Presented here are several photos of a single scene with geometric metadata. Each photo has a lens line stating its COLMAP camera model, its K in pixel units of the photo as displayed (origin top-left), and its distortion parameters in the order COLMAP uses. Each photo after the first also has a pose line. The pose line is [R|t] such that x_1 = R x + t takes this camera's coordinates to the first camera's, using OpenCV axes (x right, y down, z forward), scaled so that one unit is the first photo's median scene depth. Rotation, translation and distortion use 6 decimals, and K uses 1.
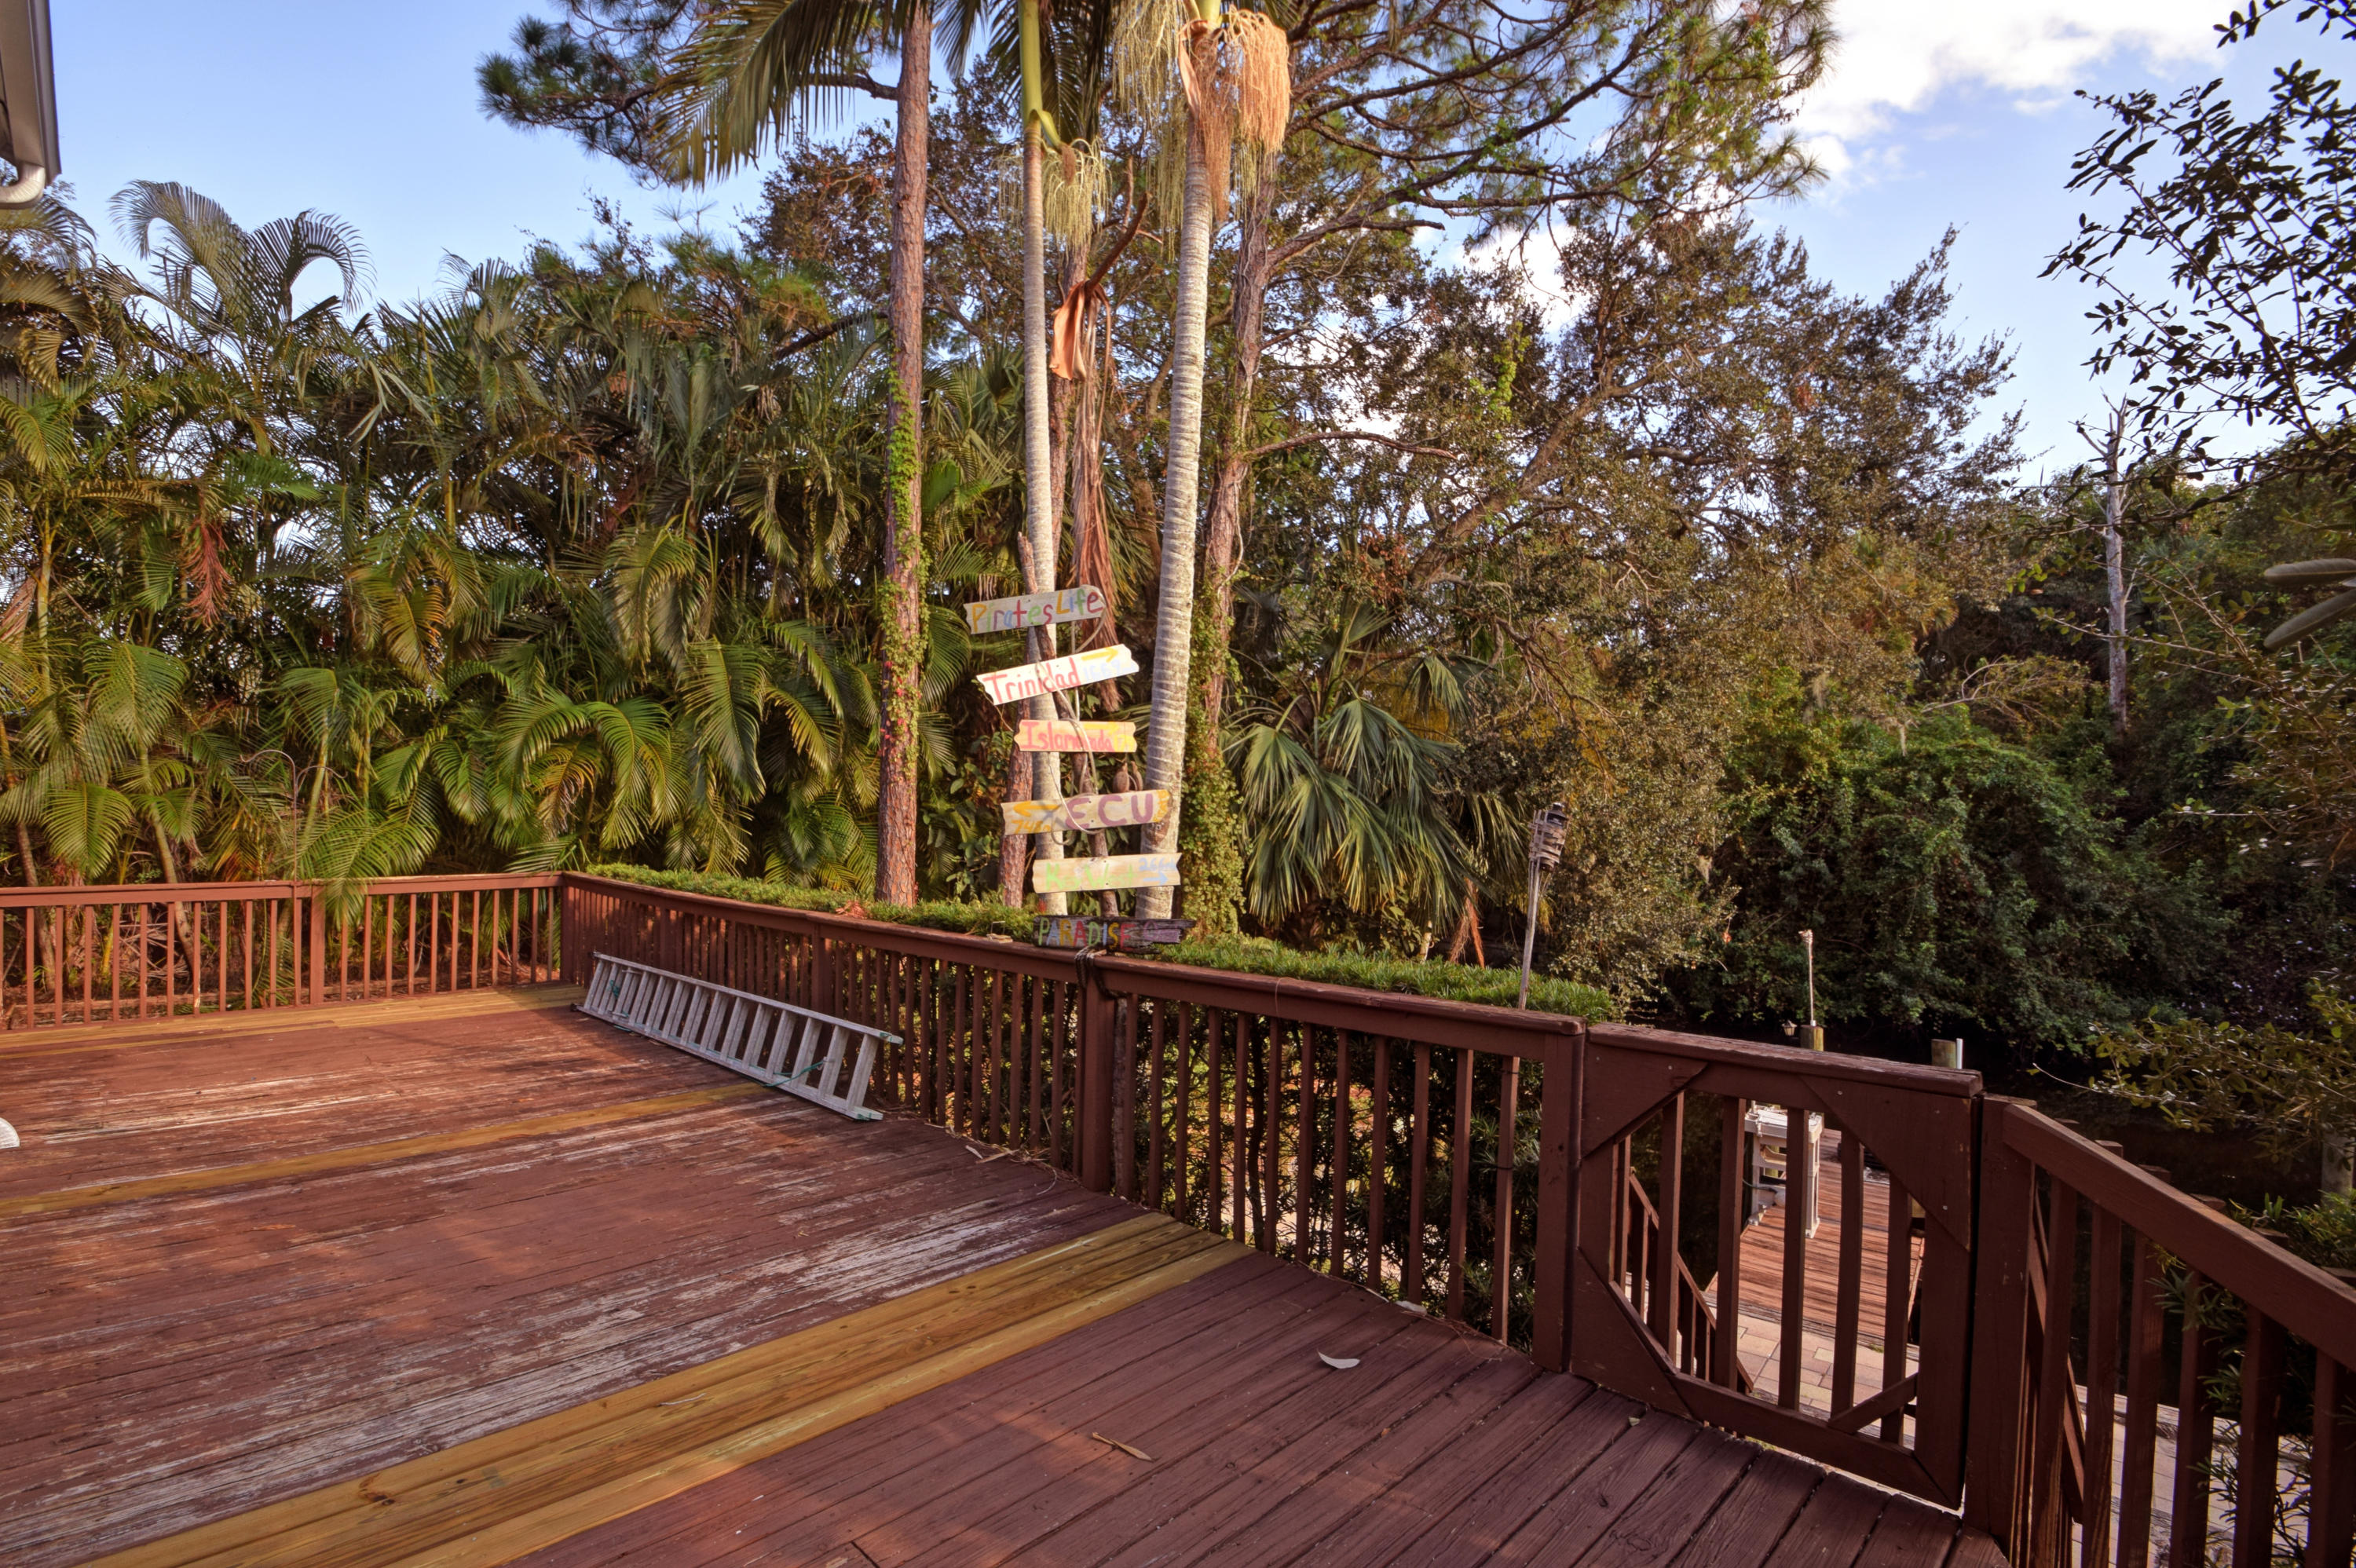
lens RADIAL K [[1102.5, 0, 1131.9], [0, 1102.5, 805.7], [0, 0, 1]] dist [0.002724, -0.008539]
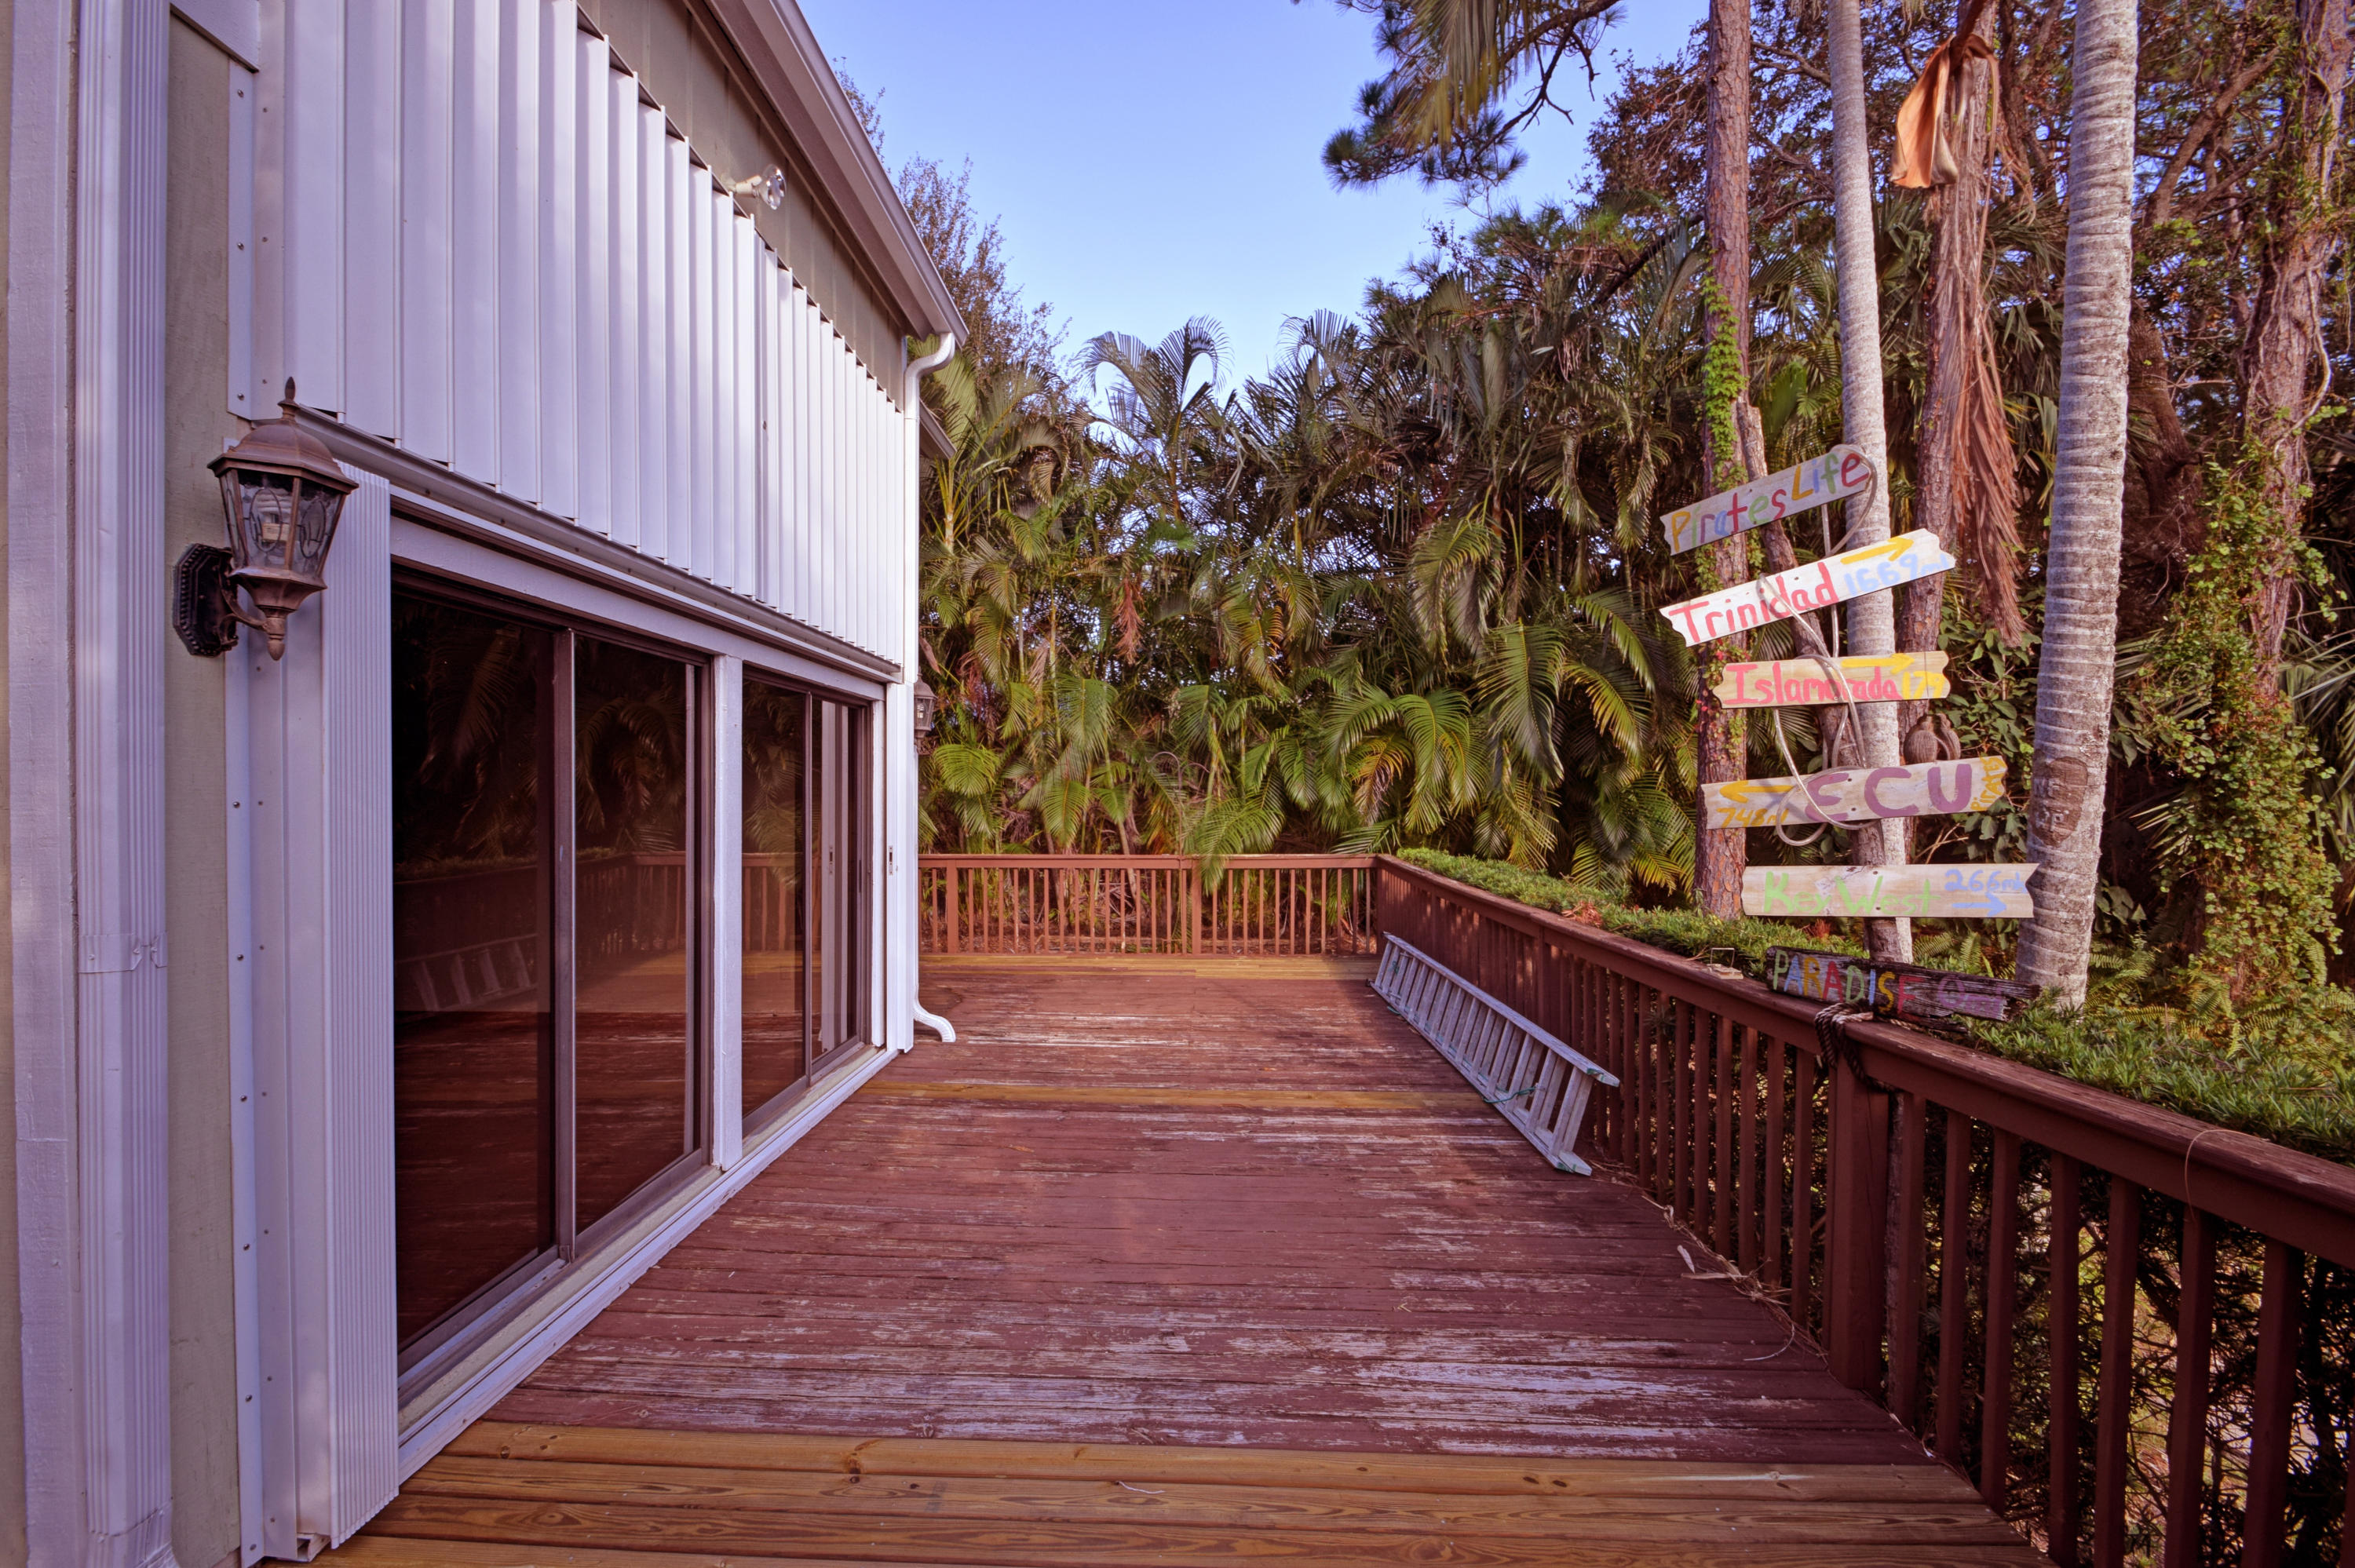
lens RADIAL K [[1045.9, 0, 1110.0], [0, 1045.9, 800.4], [0, 0, 1]] dist [0.019399, -0.016940]
pose [[0.698891, -0.005992, -0.715203, 0.038002], [0.011831, 0.999925, 0.003183, 0.000525], [0.715131, -0.010686, 0.698909, 0.097574]]
